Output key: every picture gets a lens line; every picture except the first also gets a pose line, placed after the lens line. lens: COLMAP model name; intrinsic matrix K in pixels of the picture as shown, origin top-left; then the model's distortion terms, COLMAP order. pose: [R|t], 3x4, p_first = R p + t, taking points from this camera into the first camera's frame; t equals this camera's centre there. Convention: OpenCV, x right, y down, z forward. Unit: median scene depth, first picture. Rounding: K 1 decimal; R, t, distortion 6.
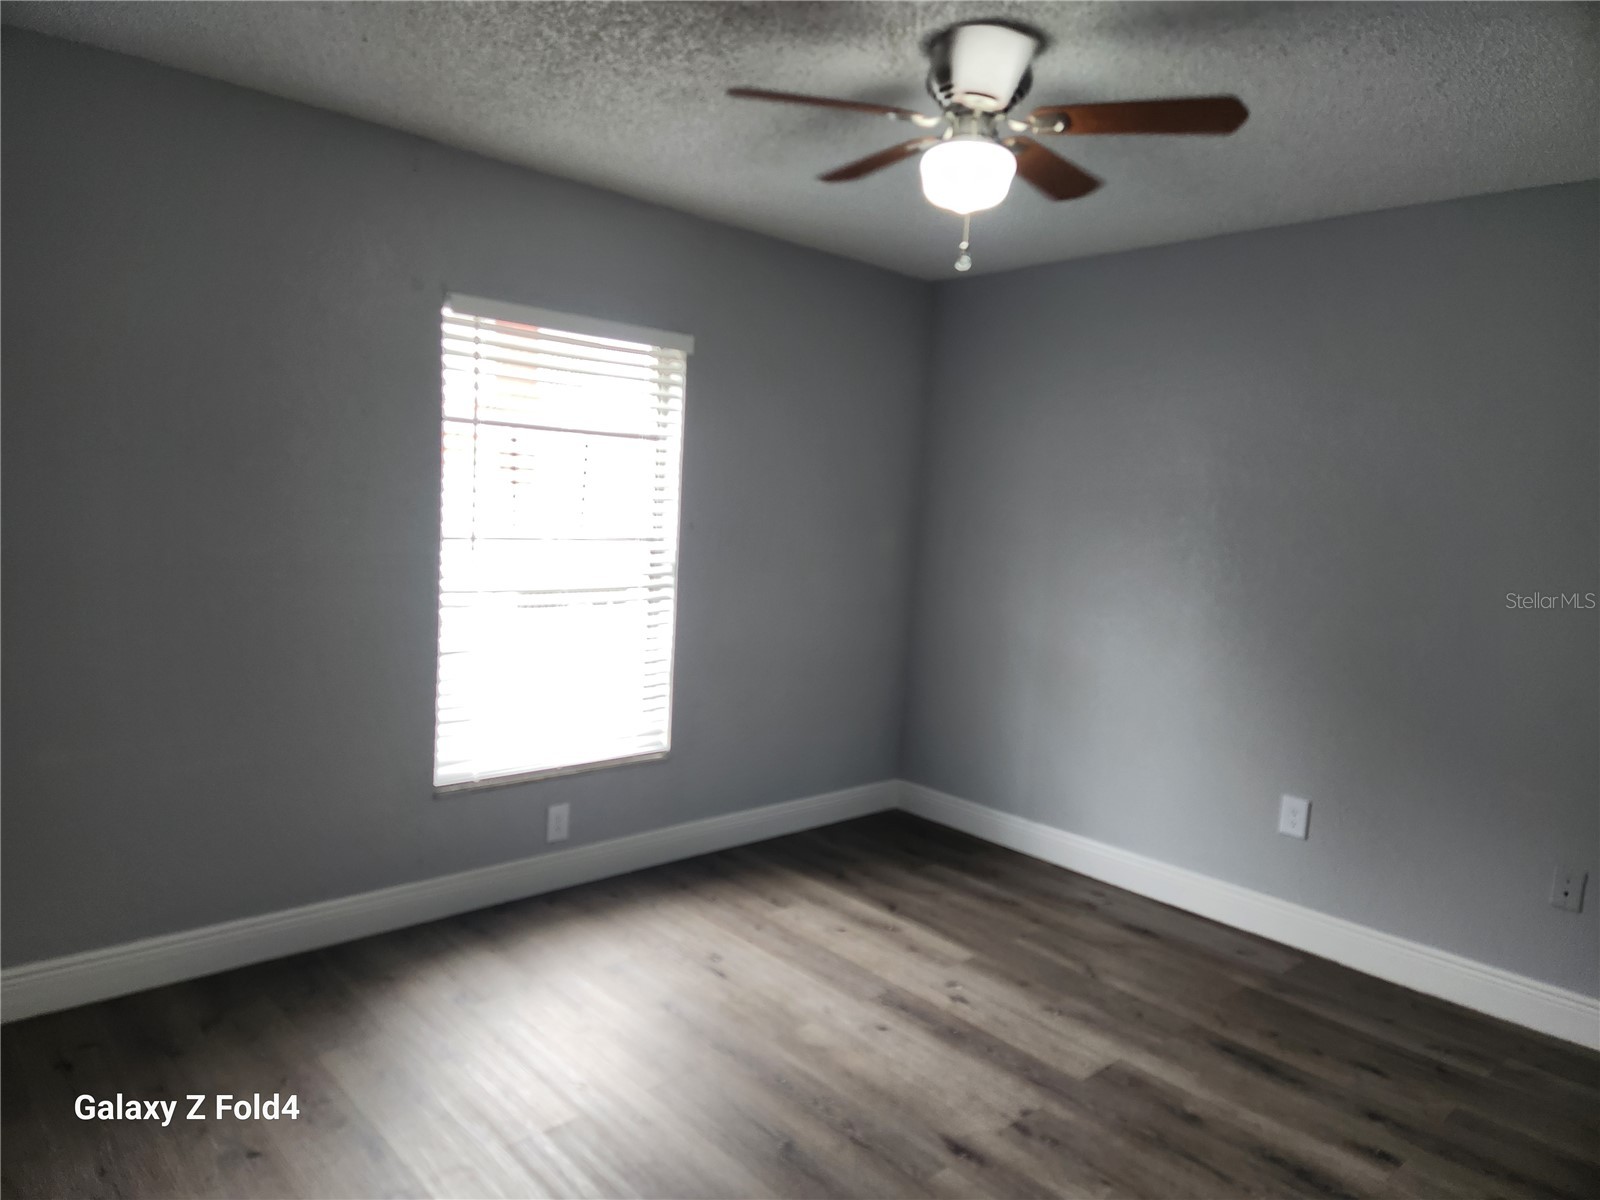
lens RADIAL K [[1027.5, 0, 800.0], [0, 1027.5, 600.0], [0, 0, 1]] dist [0.003949, 0.001301]
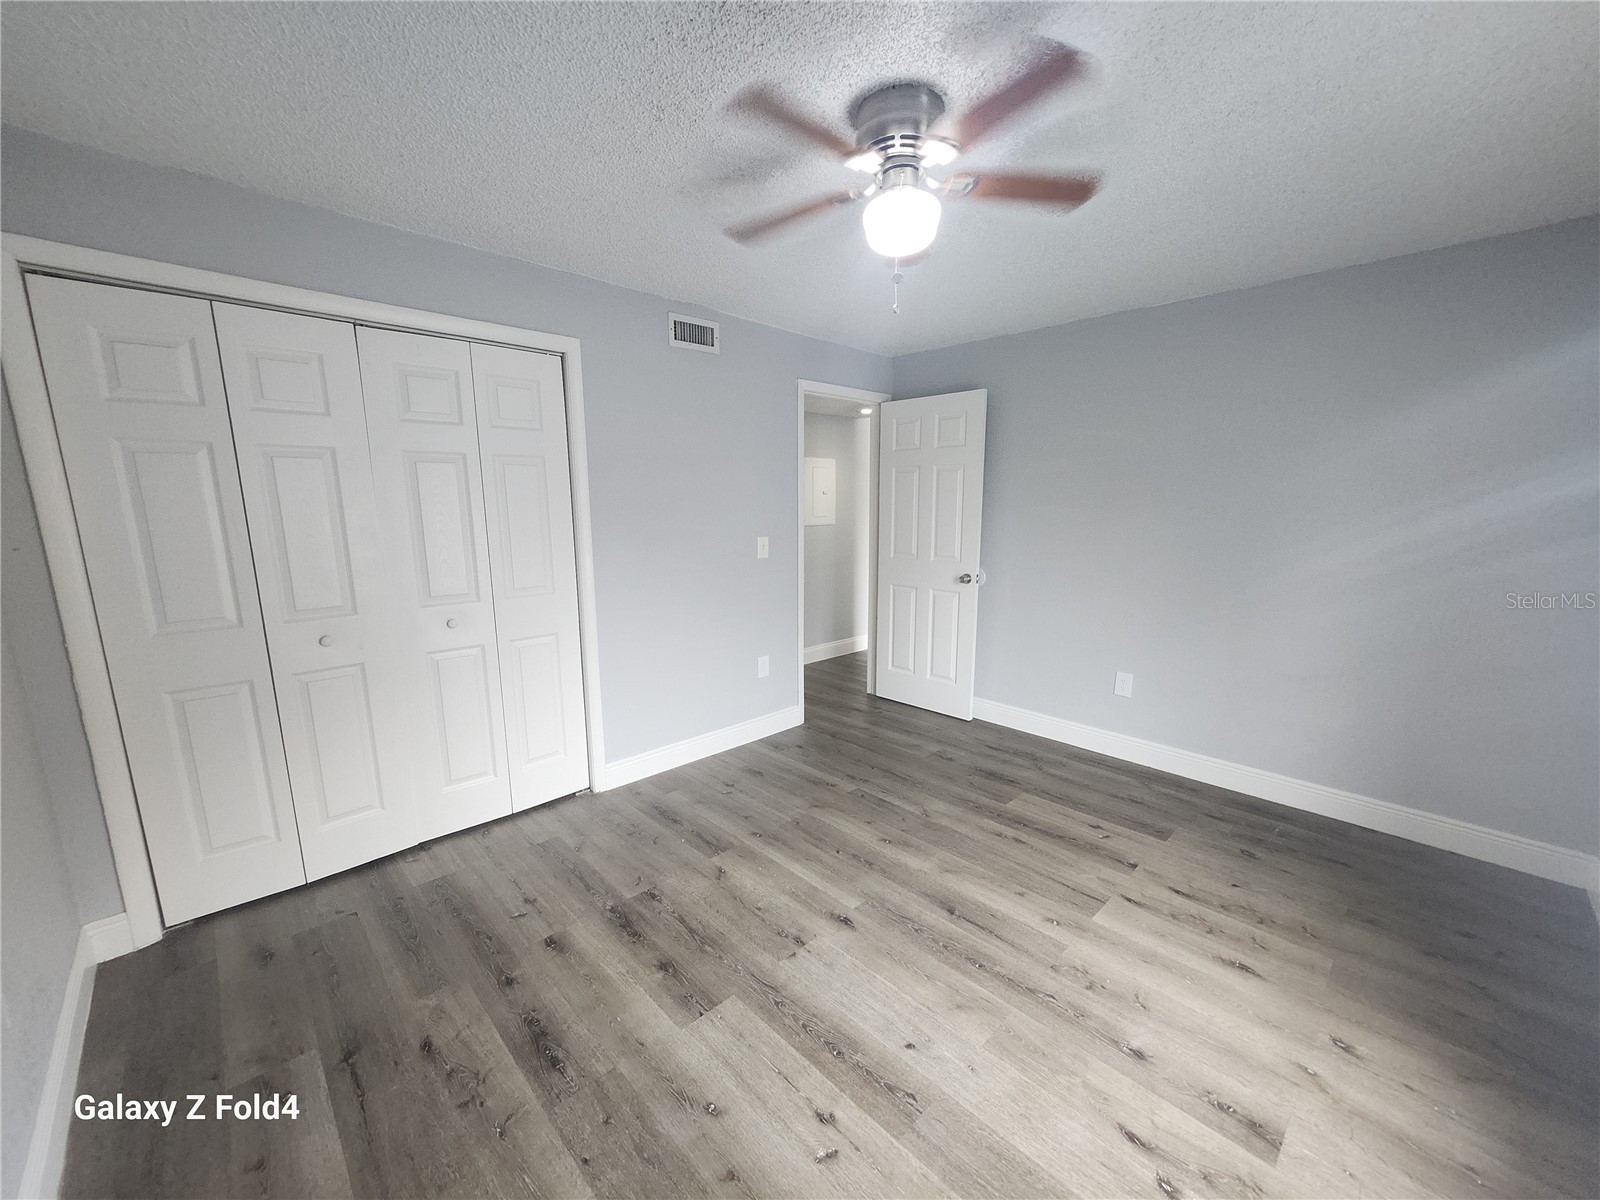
lens RADIAL K [[629.3, 0, 800.0], [0, 629.3, 600.0], [0, 0, 1]] dist [-0.000666, 0.000000]
pose [[-0.998394, -0.050106, -0.026425, 0.239144], [-0.055072, 0.967781, 0.245695, -0.152425], [0.013262, 0.246756, -0.968987, 1.586654]]
